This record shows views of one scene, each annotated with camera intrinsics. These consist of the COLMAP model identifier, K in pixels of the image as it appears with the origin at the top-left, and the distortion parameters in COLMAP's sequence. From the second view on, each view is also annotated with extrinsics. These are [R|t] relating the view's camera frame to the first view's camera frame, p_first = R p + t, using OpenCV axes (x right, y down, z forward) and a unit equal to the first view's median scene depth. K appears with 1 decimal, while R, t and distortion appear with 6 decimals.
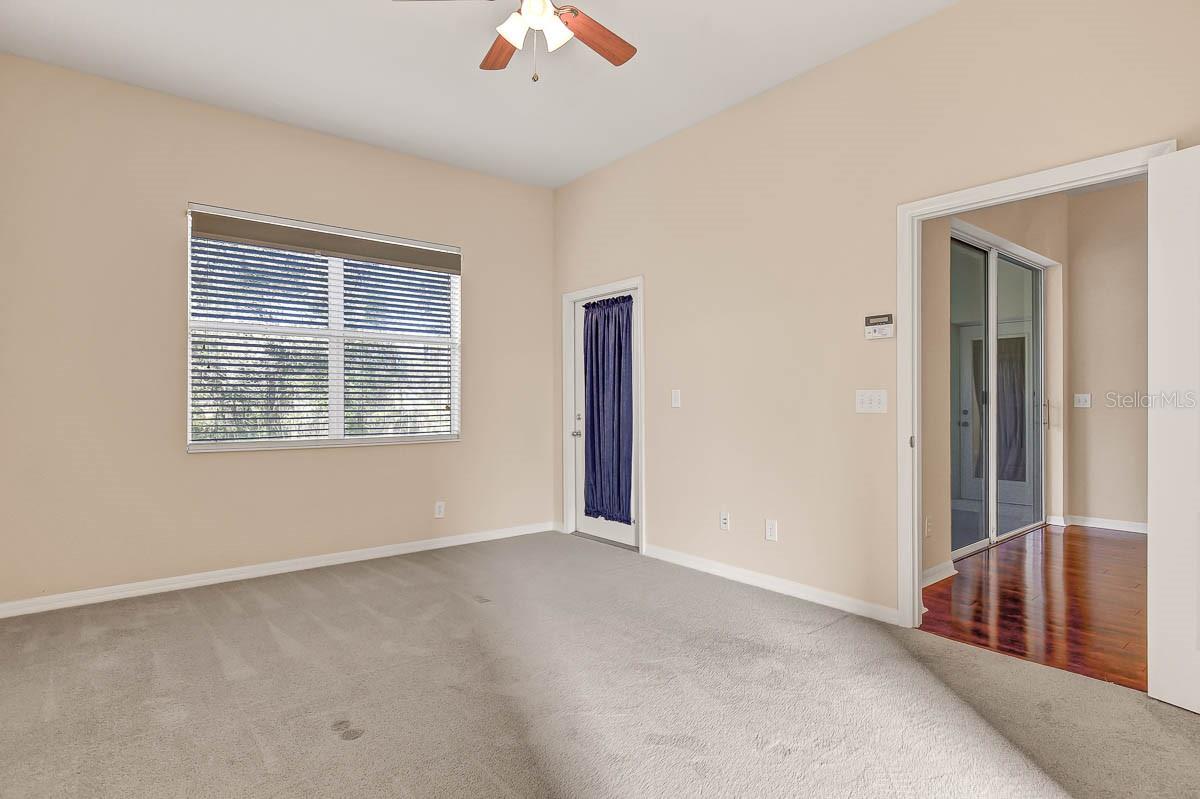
lens RADIAL K [[629.8, 0, 604.5], [0, 629.8, 395.9], [0, 0, 1]] dist [-0.012496, 0.000297]
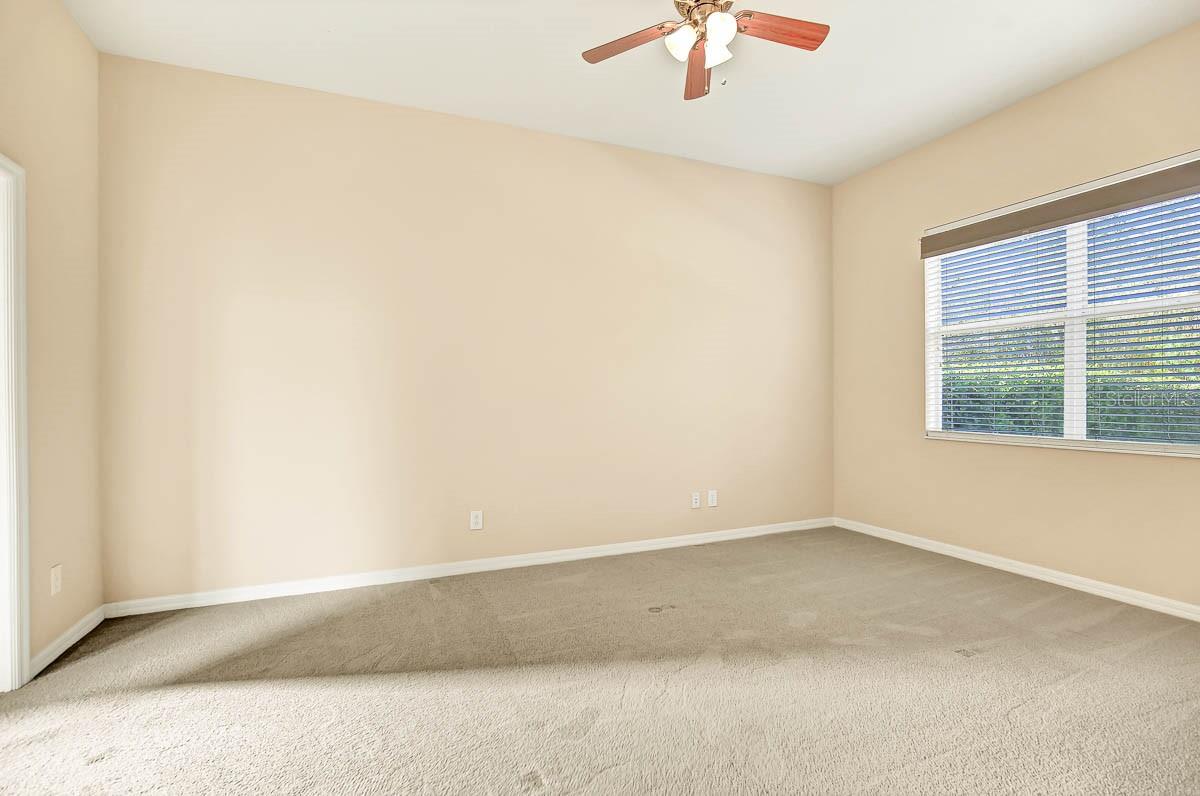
lens RADIAL K [[569.5, 0, 611.4], [0, 569.5, 397.3], [0, 0, 1]] dist [-0.017421, 0.001508]
pose [[-0.275364, -0.013845, -0.961240, 0.576653], [-0.002228, 0.999903, -0.013764, 0.029683], [0.961338, -0.001648, -0.275368, 0.773564]]
